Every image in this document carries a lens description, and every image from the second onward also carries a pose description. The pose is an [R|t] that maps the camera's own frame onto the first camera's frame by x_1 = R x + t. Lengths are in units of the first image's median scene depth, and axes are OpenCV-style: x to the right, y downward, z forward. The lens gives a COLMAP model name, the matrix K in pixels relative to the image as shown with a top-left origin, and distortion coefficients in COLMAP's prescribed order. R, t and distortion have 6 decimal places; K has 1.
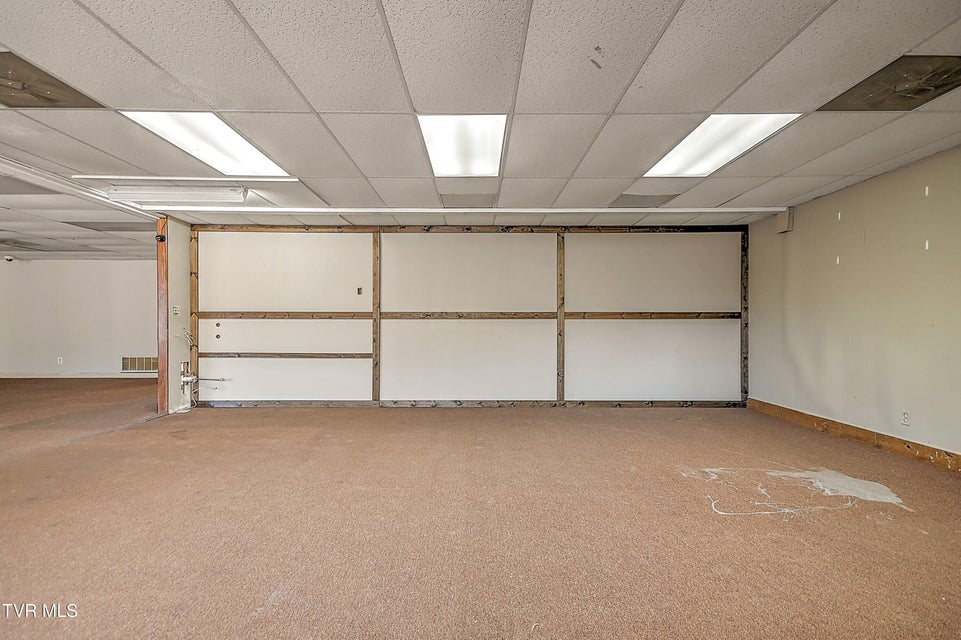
lens RADIAL K [[452.7, 0, 477.7], [0, 452.7, 324.9], [0, 0, 1]] dist [0.021507, -0.006332]
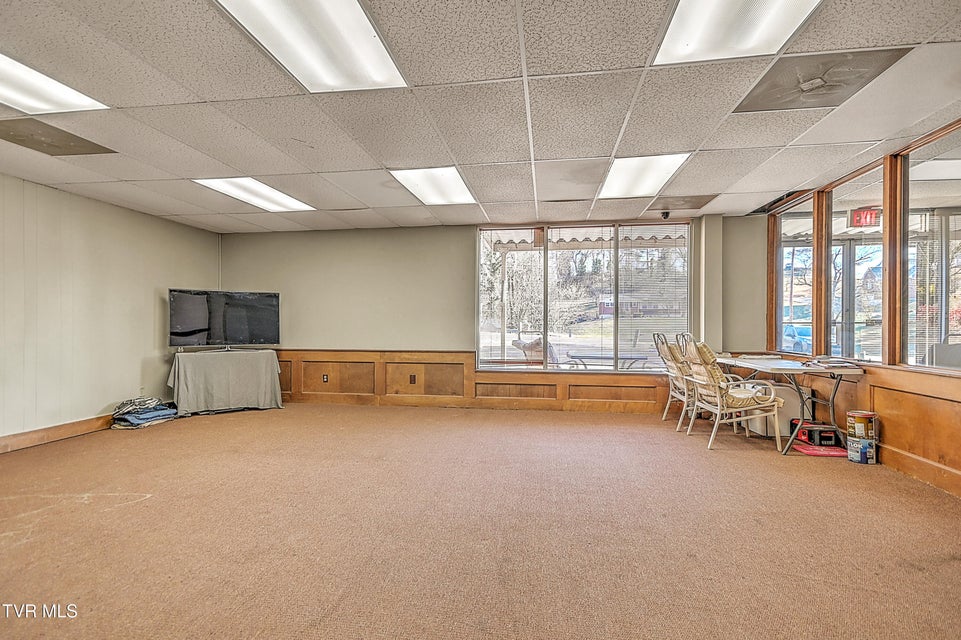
lens RADIAL K [[452.7, 0, 477.5], [0, 452.7, 326.1], [0, 0, 1]] dist [0.021507, -0.006332]
pose [[-0.988248, -0.000430, 0.152857, -0.191202], [0.000744, 0.999971, 0.007625, -0.004112], [-0.152856, 0.007649, -0.988219, 0.882650]]
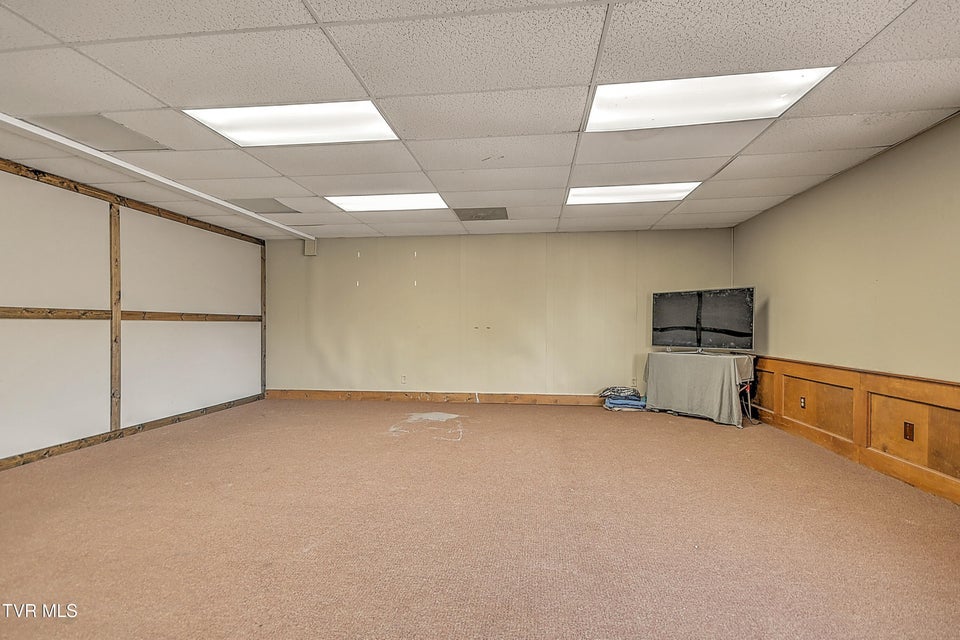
lens RADIAL K [[452.3, 0, 482.6], [0, 452.3, 330.0], [0, 0, 1]] dist [0.021507, -0.006332]
pose [[0.116435, -0.011360, 0.993133, -0.489346], [0.003097, 0.999934, 0.011075, -0.003371], [-0.993194, 0.001786, 0.116462, 0.319229]]
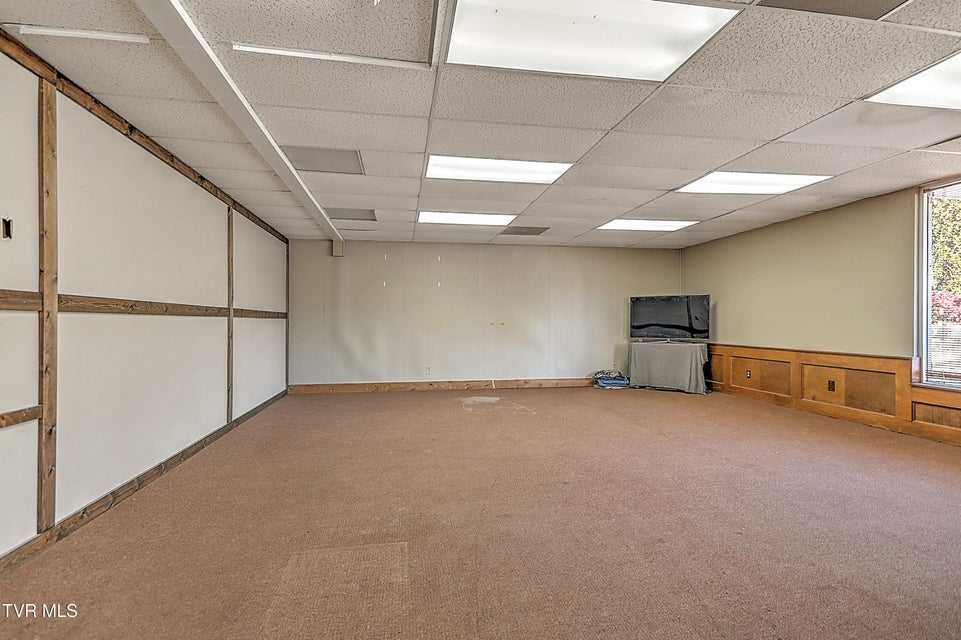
lens RADIAL K [[452.7, 0, 481.6], [0, 452.7, 320.2], [0, 0, 1]] dist [0.021507, -0.006332]
pose [[-0.171346, 0.003995, 0.985203, -0.657914], [0.004100, 0.999986, -0.003342, -0.003527], [-0.985202, 0.003467, -0.171360, 0.711349]]
